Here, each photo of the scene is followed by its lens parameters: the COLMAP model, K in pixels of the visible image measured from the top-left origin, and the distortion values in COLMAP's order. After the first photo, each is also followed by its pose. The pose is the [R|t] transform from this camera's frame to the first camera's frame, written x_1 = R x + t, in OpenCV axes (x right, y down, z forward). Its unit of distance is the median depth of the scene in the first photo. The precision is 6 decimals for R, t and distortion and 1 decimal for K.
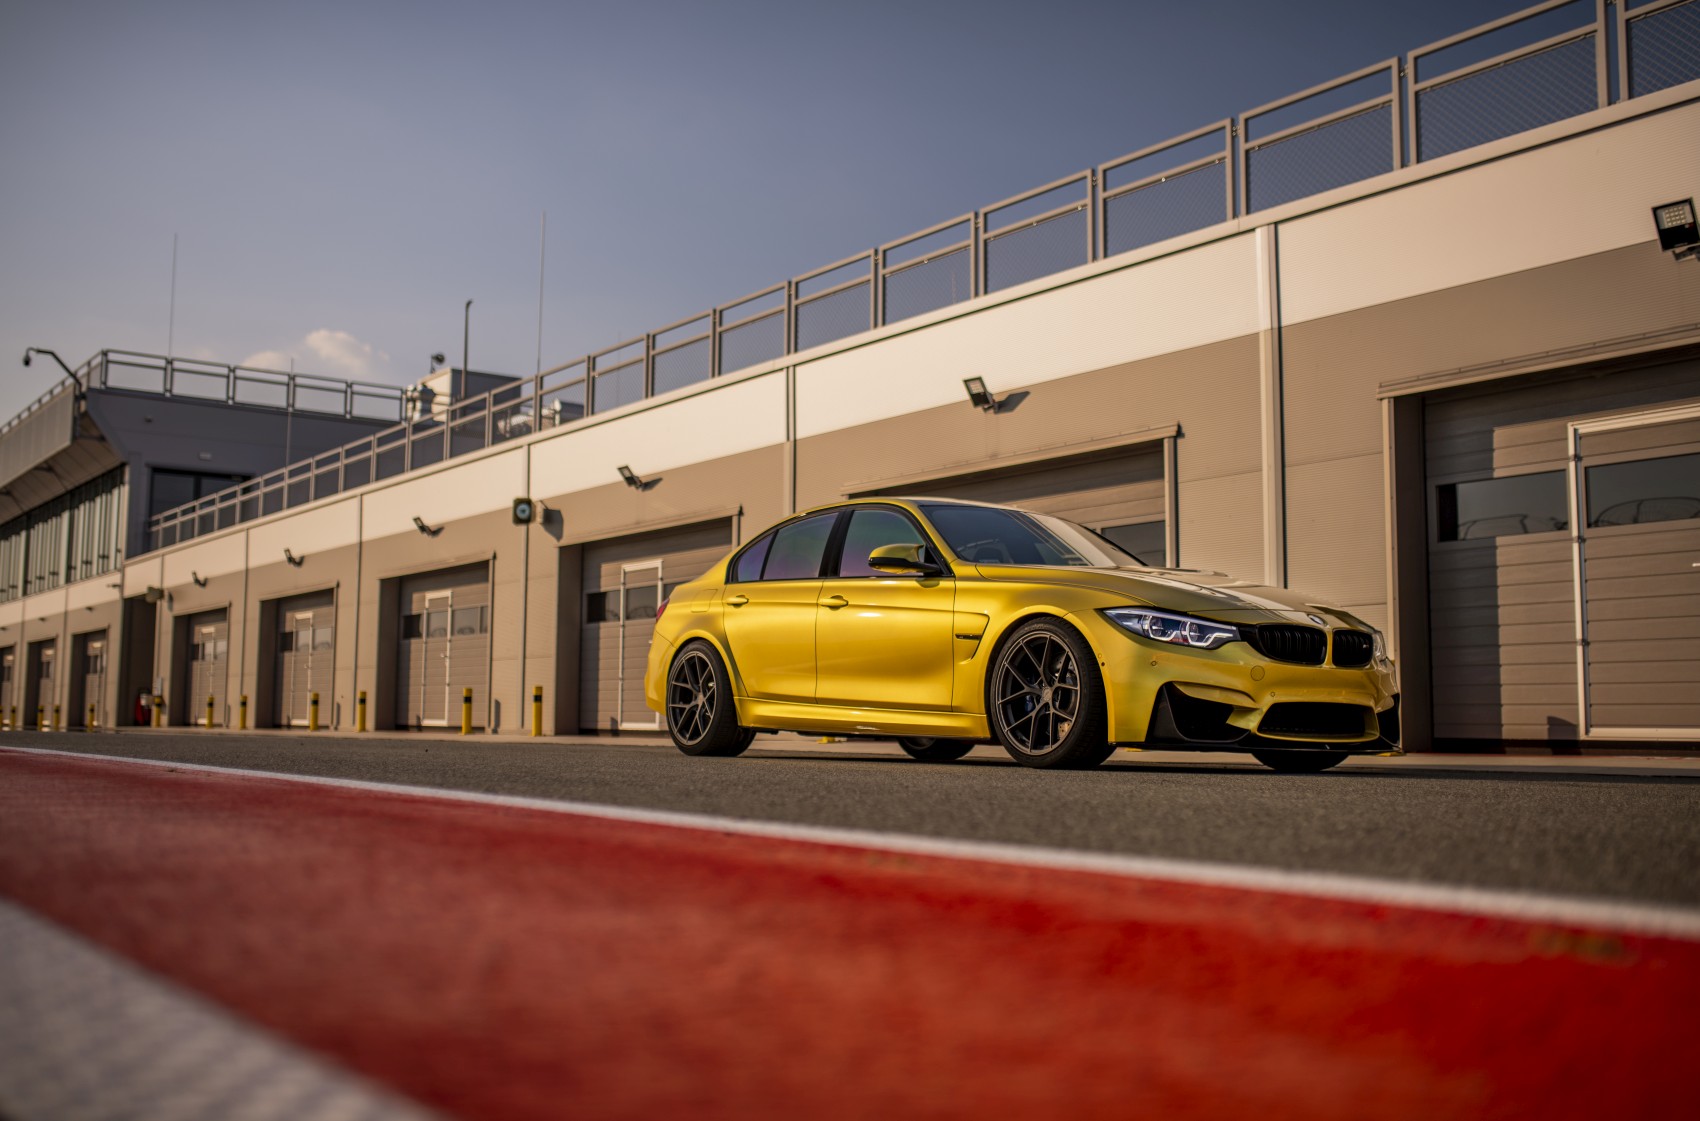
lens RADIAL K [[1654.1, 0, 837.6], [0, 1654.1, 558.7], [0, 0, 1]] dist [-0.034307, 0.000000]
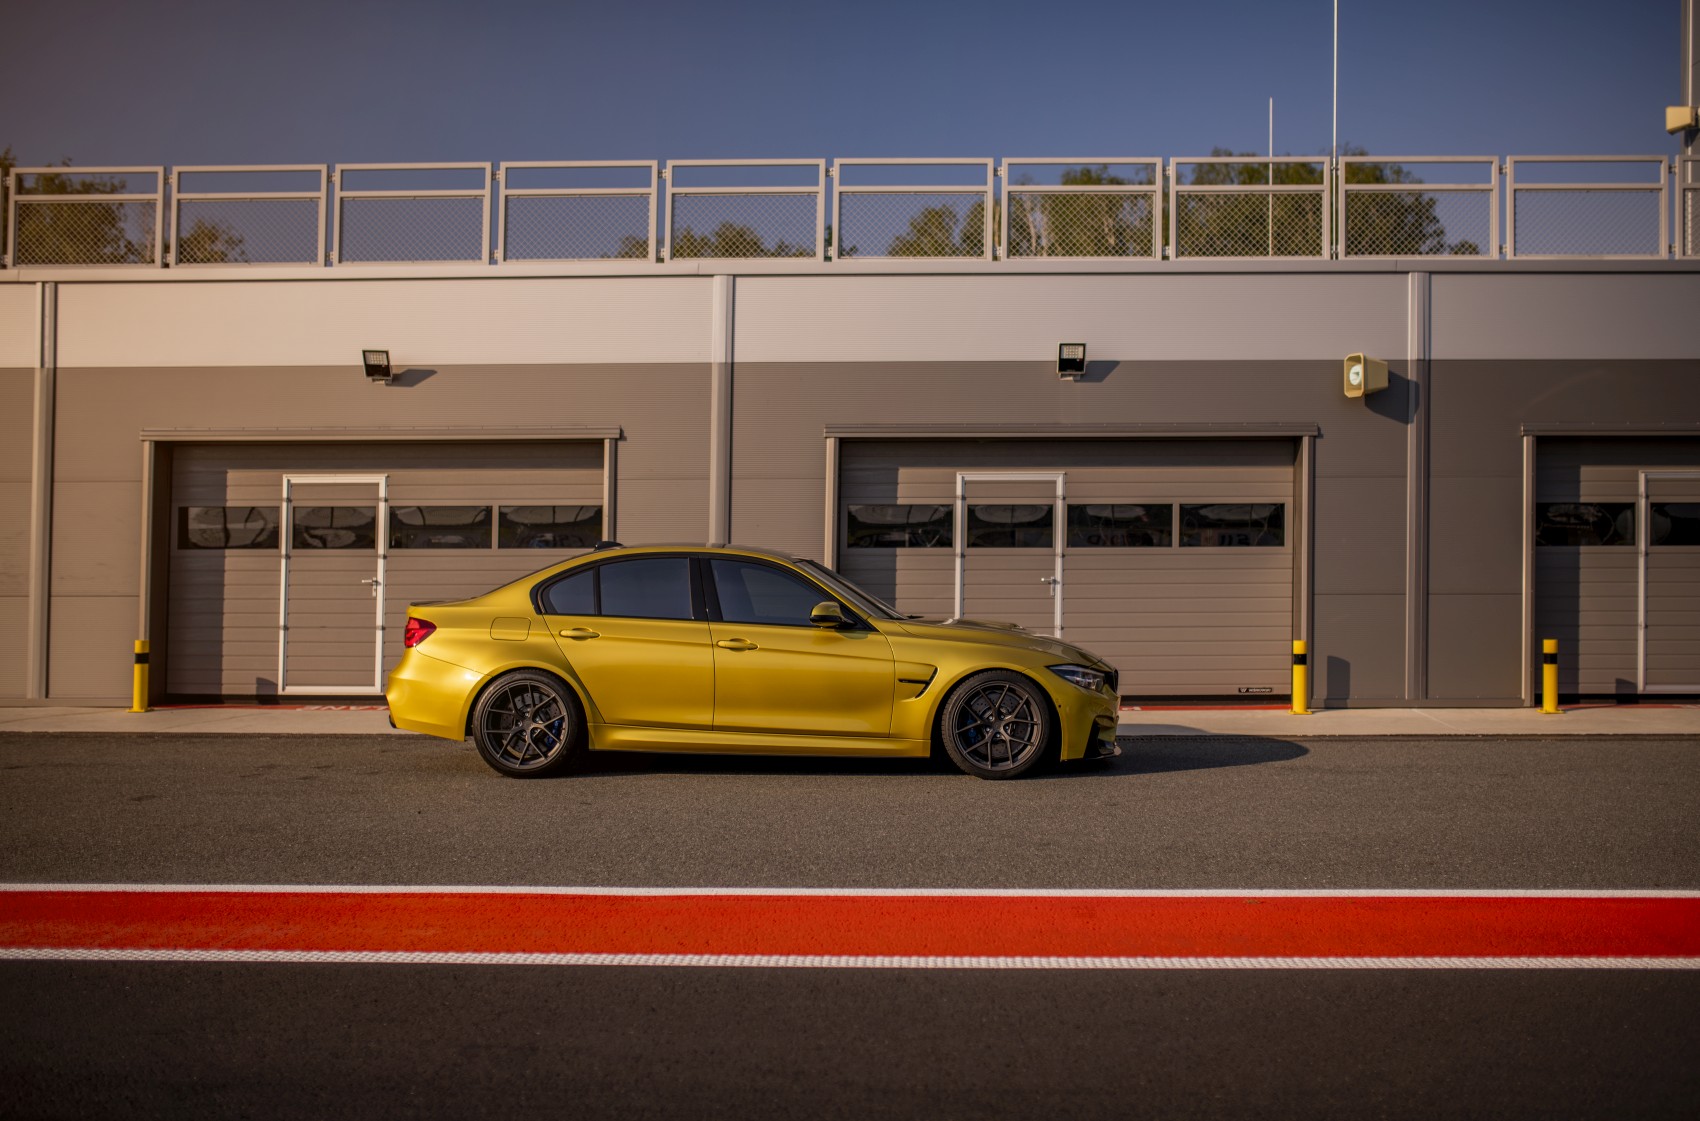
lens RADIAL K [[1654.1, 0, 849.7], [0, 1654.1, 568.6], [0, 0, 1]] dist [-0.034307, 0.000000]
pose [[0.627628, -0.016170, 0.778345, -0.419517], [-0.072728, 0.994194, 0.079299, -0.061302], [-0.775109, -0.106378, 0.622809, 0.100142]]
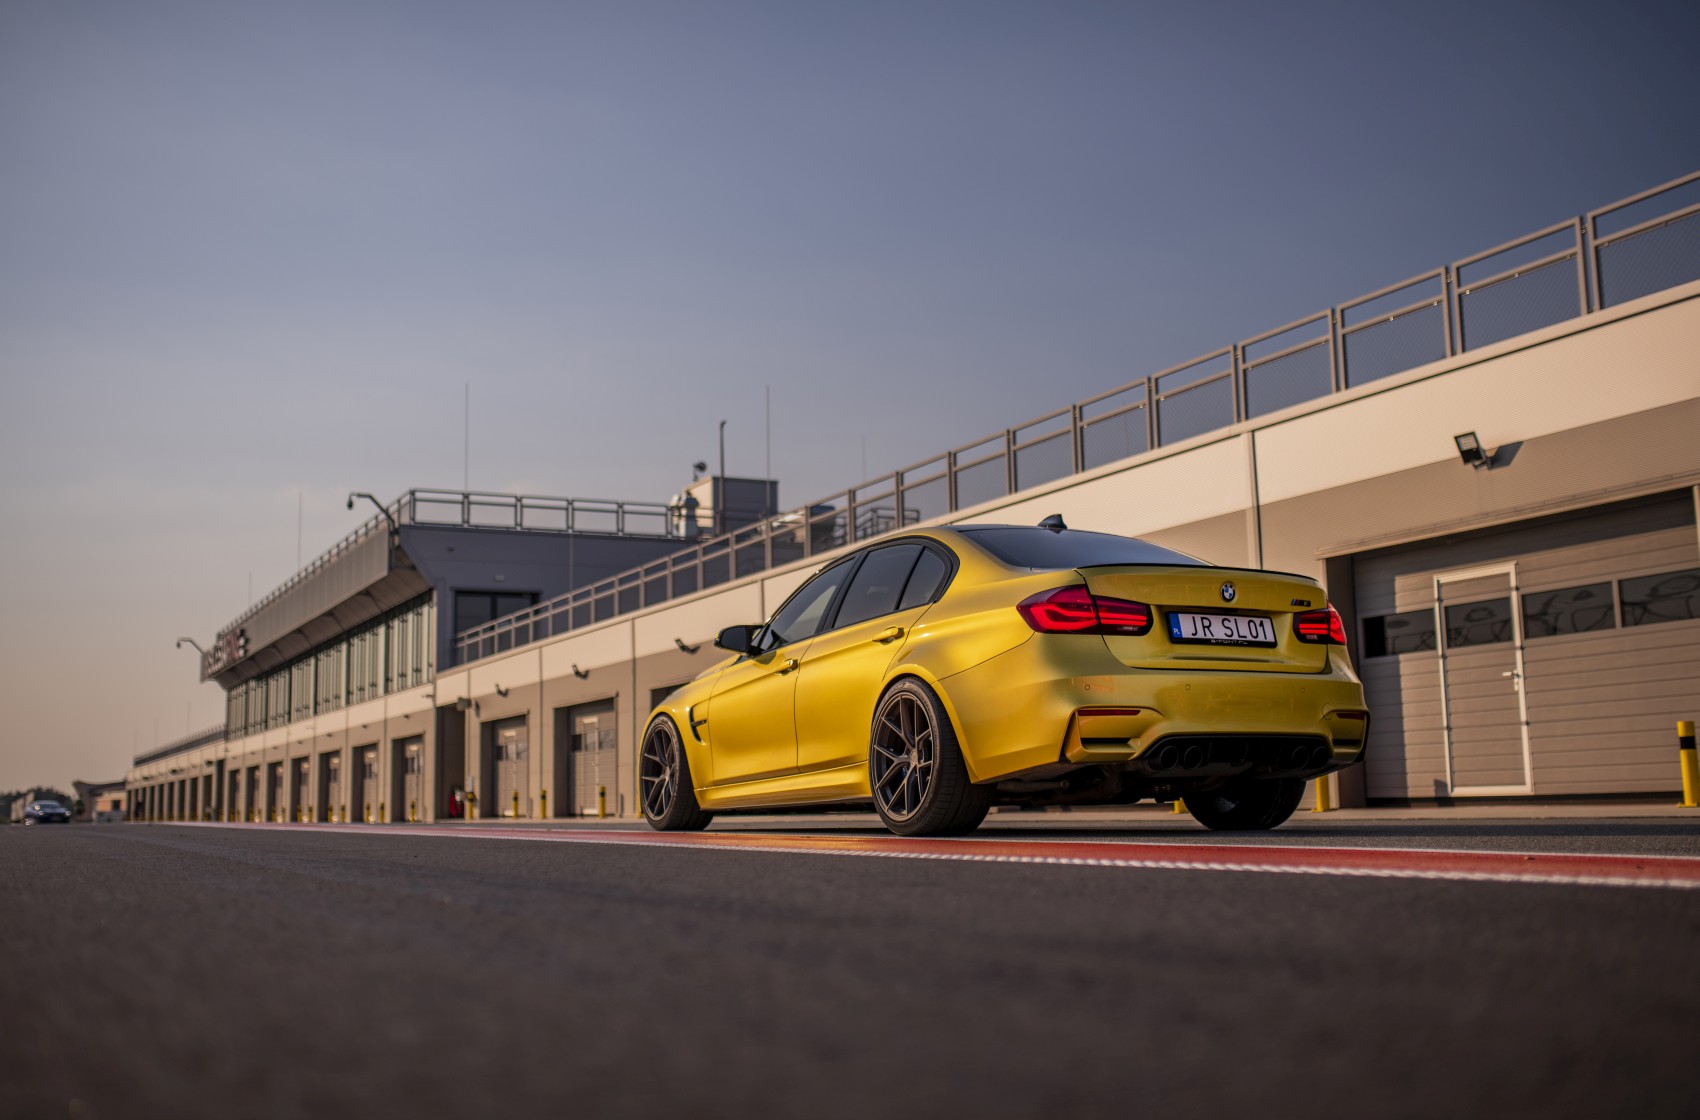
lens RADIAL K [[1757.6, 0, 842.3], [0, 1757.6, 543.4], [0, 0, 1]] dist [-0.050699, 0.000000]
pose [[0.985069, -0.052568, -0.163938, 0.107663], [0.044764, 0.997698, -0.050943, -0.032307], [0.166238, 0.042844, 0.985154, -0.345572]]
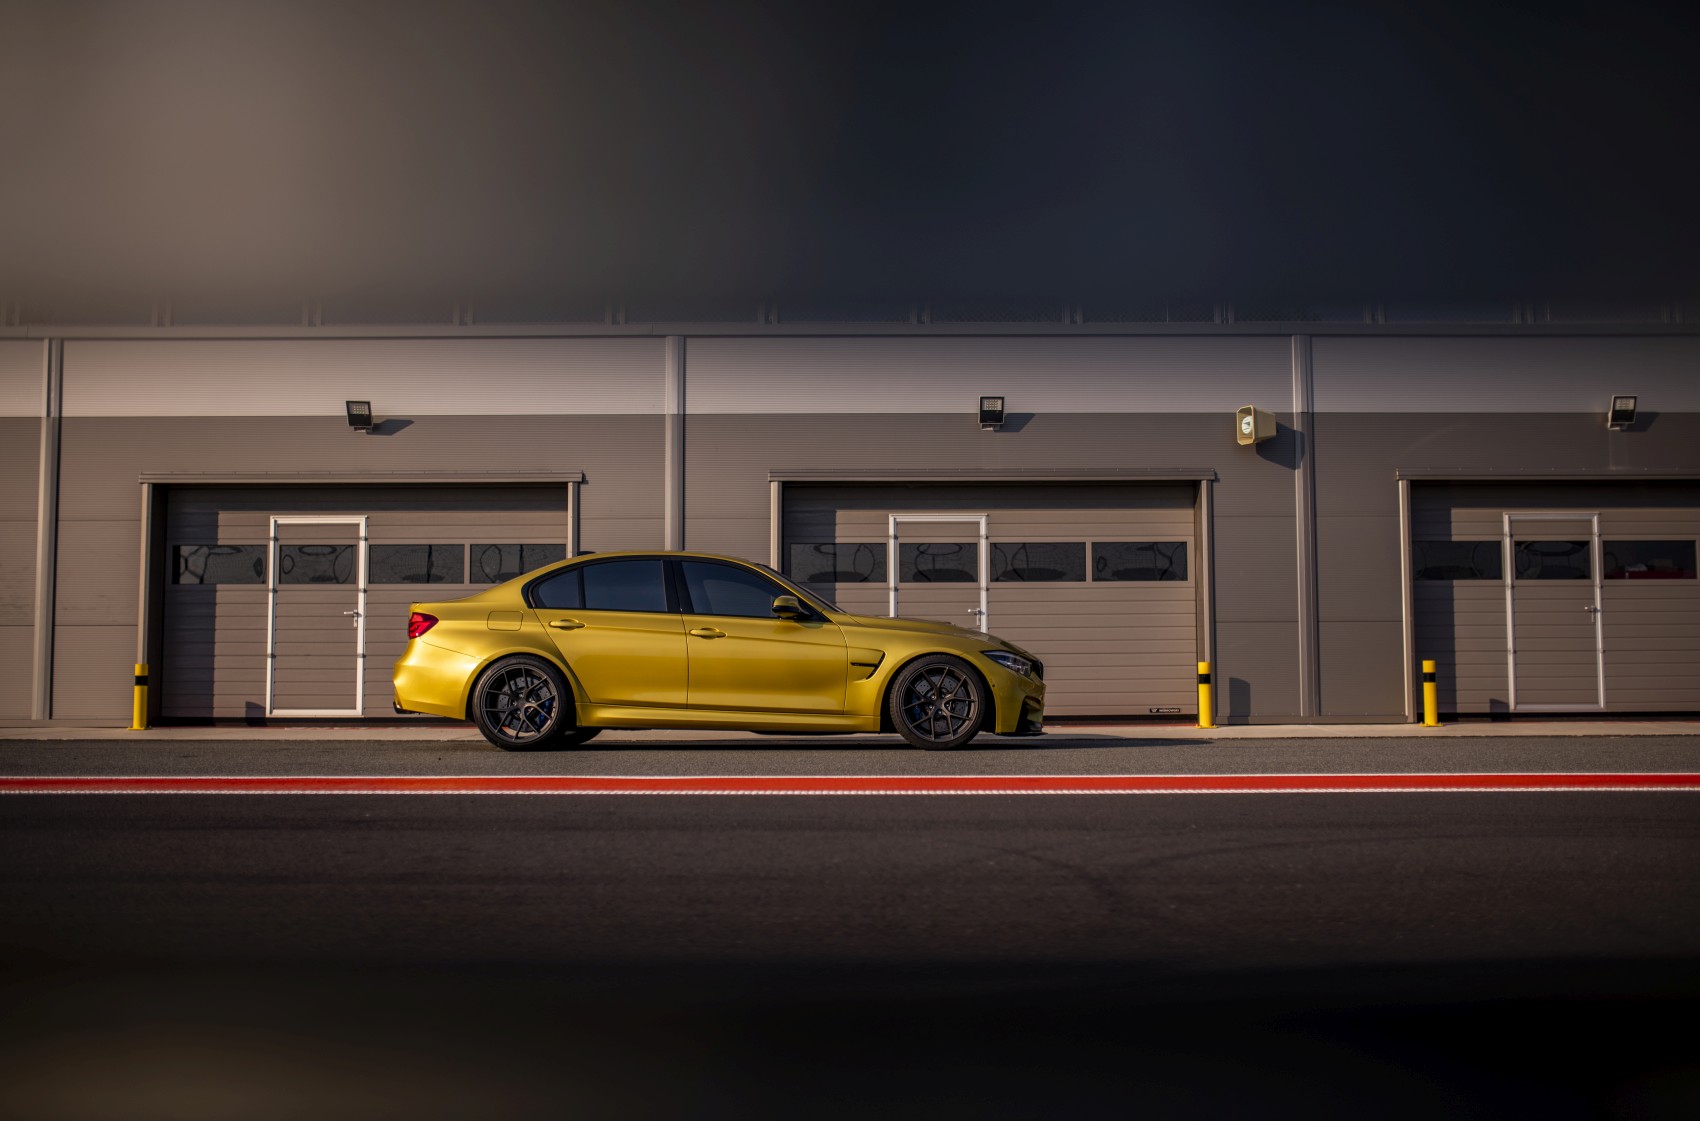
lens RADIAL K [[1654.1, 0, 804.2], [0, 1654.1, 529.9], [0, 0, 1]] dist [-0.034307, 0.000000]
pose [[0.603547, 0.060673, 0.795016, -0.491477], [-0.072714, 0.997134, -0.020896, -0.016615], [-0.794005, -0.045197, 0.606229, 0.064816]]
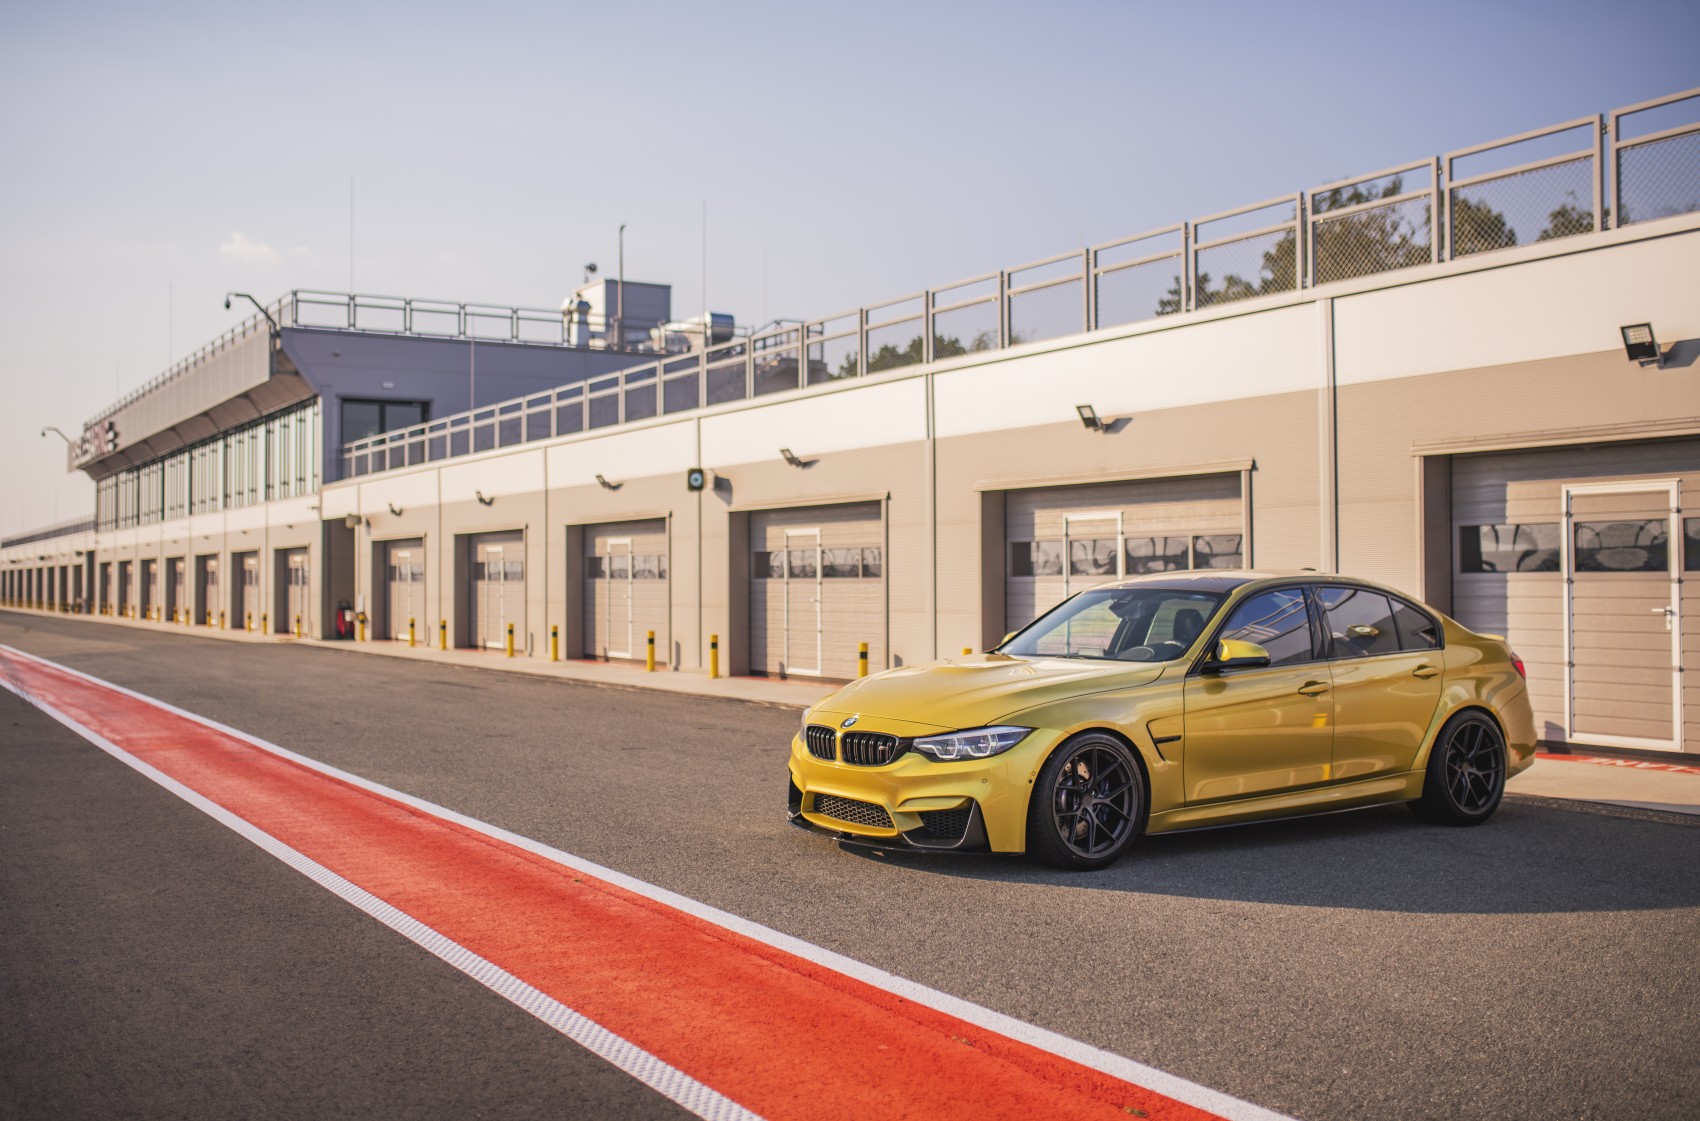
lens RADIAL K [[1654.1, 0, 862.0], [0, 1654.1, 539.8], [0, 0, 1]] dist [-0.034307, 0.000000]
pose [[0.997390, -0.014721, -0.070687, 0.004601], [0.020037, 0.996975, 0.075095, -0.083648], [0.069368, -0.076315, 0.994668, -0.153091]]
